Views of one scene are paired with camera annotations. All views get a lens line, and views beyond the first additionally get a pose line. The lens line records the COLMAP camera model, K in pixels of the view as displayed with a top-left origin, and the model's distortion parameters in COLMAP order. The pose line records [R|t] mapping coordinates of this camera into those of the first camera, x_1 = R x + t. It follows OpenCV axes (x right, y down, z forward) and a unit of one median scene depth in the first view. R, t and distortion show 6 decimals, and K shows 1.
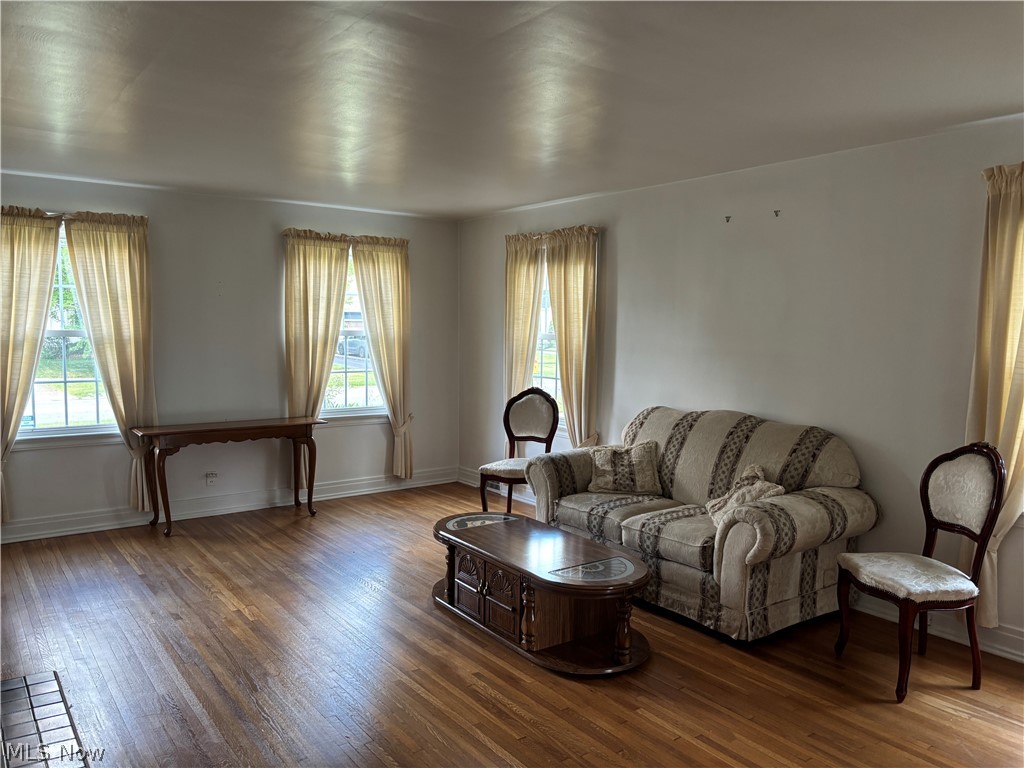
lens RADIAL K [[774.8, 0, 509.0], [0, 774.8, 393.1], [0, 0, 1]] dist [0.063280, -0.066838]
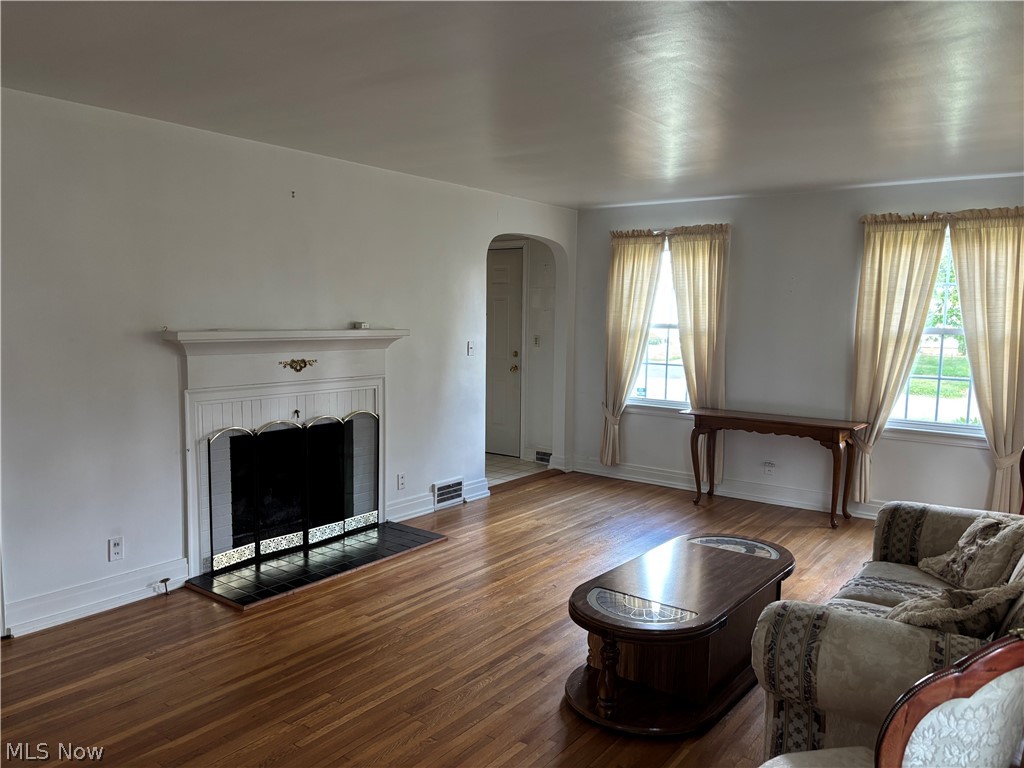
lens RADIAL K [[774.8, 0, 509.0], [0, 774.8, 393.1], [0, 0, 1]] dist [0.063280, -0.066838]
pose [[0.301158, 0.097150, -0.948612, 0.519231], [-0.096658, 0.992783, 0.070987, -0.031107], [0.948663, 0.070312, 0.308375, 0.360774]]
